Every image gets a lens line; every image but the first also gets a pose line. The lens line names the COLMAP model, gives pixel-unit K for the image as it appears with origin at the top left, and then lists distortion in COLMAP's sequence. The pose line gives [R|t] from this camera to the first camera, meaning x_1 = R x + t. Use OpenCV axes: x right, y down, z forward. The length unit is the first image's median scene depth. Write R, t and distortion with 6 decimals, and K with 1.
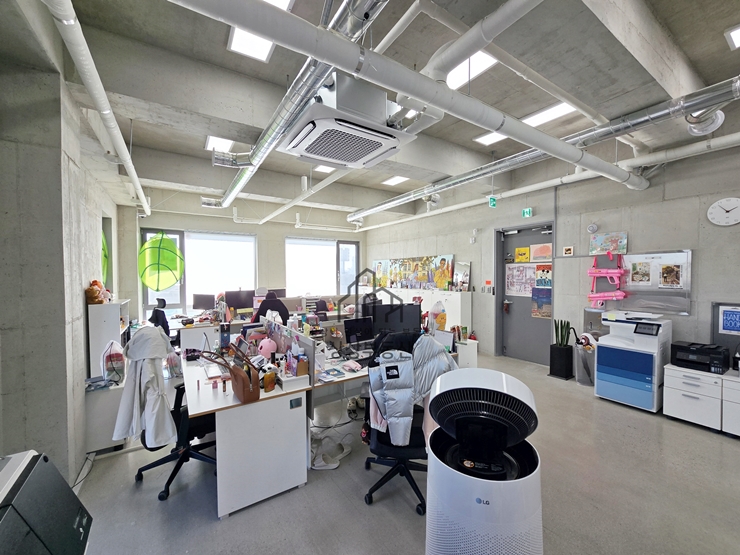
lens RADIAL K [[306.1, 0, 367.1], [0, 306.1, 280.0], [0, 0, 1]] dist [0.000913, 0.000587]
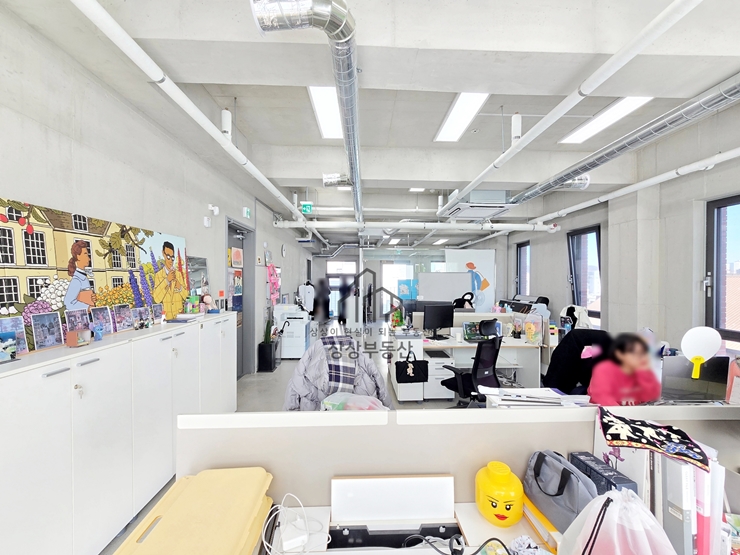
lens RADIAL K [[306.1, 0, 369.5], [0, 306.1, 278.4], [0, 0, 1]] dist [0.000913, 0.000587]
pose [[-0.862409, 0.005845, 0.506178, -0.224506], [0.014235, 0.999818, 0.012708, -0.028319], [-0.506012, 0.018165, -0.862335, 1.431532]]
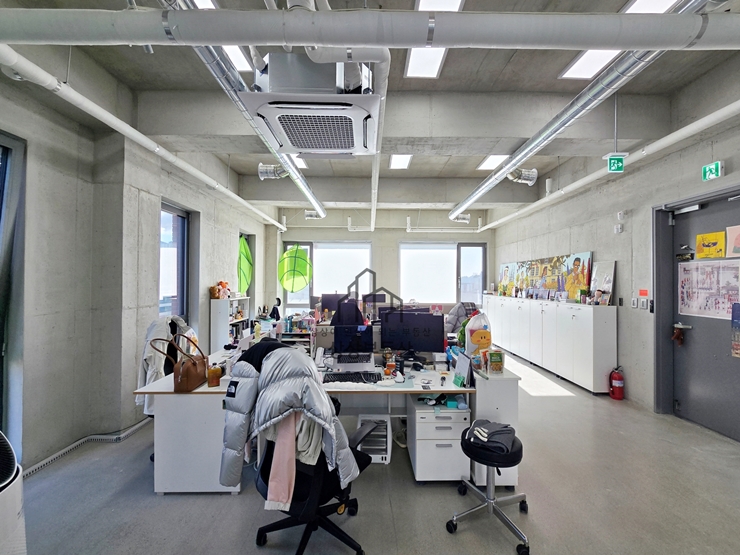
lens RADIAL K [[306.1, 0, 367.3], [0, 306.1, 279.3], [0, 0, 1]] dist [0.000913, 0.000587]
pose [[0.842643, 0.004842, -0.538451, 0.259526], [-0.021282, 0.999478, -0.024317, 0.008385], [0.538052, 0.031950, 0.842306, 0.160586]]
